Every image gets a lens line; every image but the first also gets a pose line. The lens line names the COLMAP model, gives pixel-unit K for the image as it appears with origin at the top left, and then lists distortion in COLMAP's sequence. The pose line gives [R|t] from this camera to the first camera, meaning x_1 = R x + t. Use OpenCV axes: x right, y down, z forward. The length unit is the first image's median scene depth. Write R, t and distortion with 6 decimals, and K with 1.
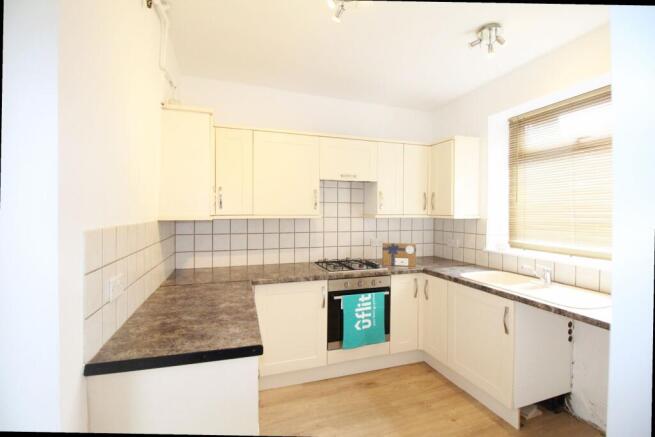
lens RADIAL K [[303.8, 0, 325.5], [0, 303.8, 211.2], [0, 0, 1]] dist [0.000039, -0.012082]
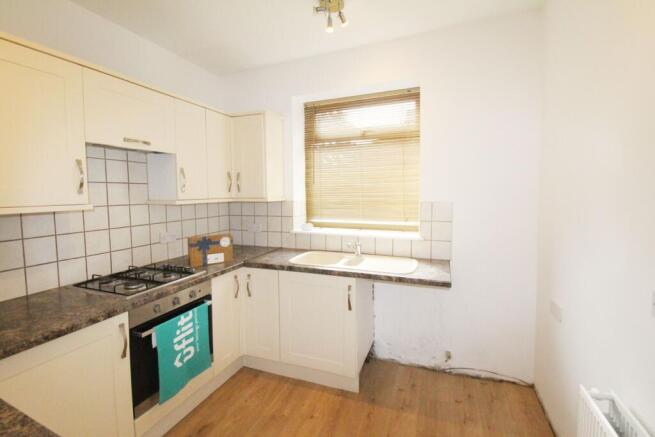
lens RADIAL K [[303.8, 0, 325.5], [0, 303.8, 211.2], [0, 0, 1]] dist [0.000039, -0.012082]
pose [[0.643781, -0.059816, 0.762868, -0.183081], [0.011078, 0.997564, 0.068870, -0.009029], [-0.765130, -0.035886, 0.642876, 0.306904]]
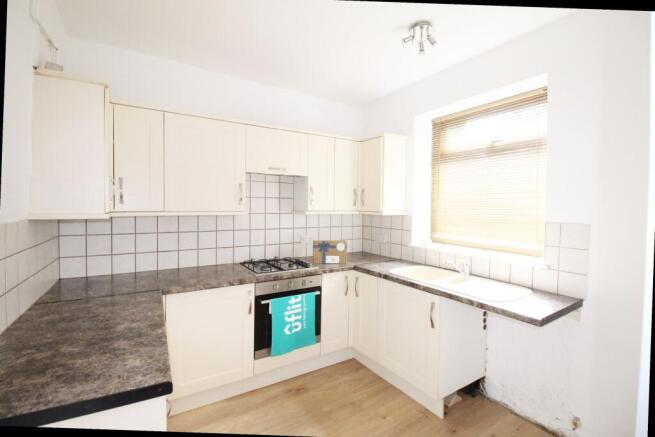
lens RADIAL K [[303.8, 0, 325.5], [0, 303.8, 211.2], [0, 0, 1]] dist [0.000039, -0.012082]
pose [[0.971397, 0.001281, 0.237459, -0.002633], [-0.006641, 0.999741, 0.021774, -0.010204], [-0.237369, -0.022728, 0.971154, 0.069900]]
